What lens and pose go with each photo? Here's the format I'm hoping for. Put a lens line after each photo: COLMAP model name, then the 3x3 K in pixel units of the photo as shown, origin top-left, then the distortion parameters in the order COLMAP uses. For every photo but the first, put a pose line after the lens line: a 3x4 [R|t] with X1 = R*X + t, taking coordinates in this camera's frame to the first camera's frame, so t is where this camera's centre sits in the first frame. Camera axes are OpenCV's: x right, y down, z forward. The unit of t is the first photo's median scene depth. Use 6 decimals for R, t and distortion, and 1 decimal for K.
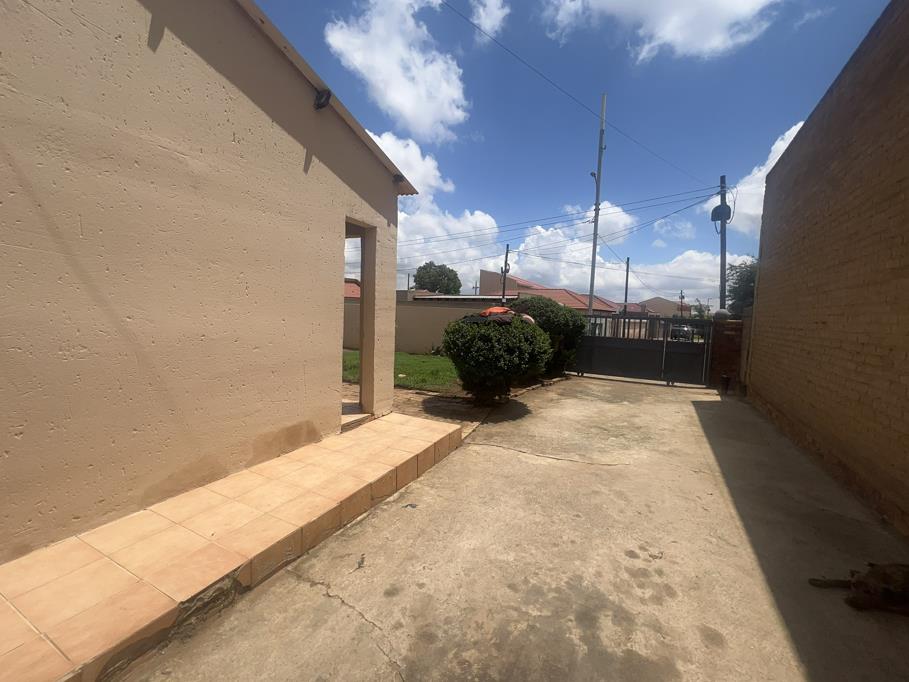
lens RADIAL K [[373.3, 0, 456.7], [0, 373.3, 339.0], [0, 0, 1]] dist [-0.002737, -0.000242]
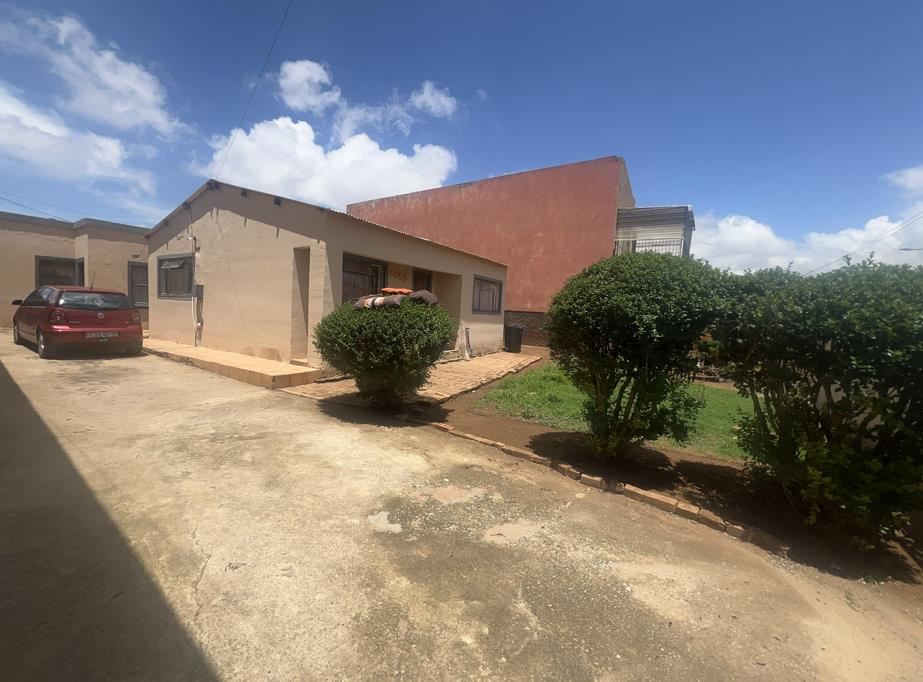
lens RADIAL K [[408.8, 0, 461.5], [0, 408.8, 341.0], [0, 0, 1]] dist [0.000009, 0.000079]
pose [[-0.153301, 0.013304, -0.988090, 1.227716], [-0.133429, 0.990474, 0.034038, -0.034557], [0.979130, 0.137058, -0.150065, 1.653585]]
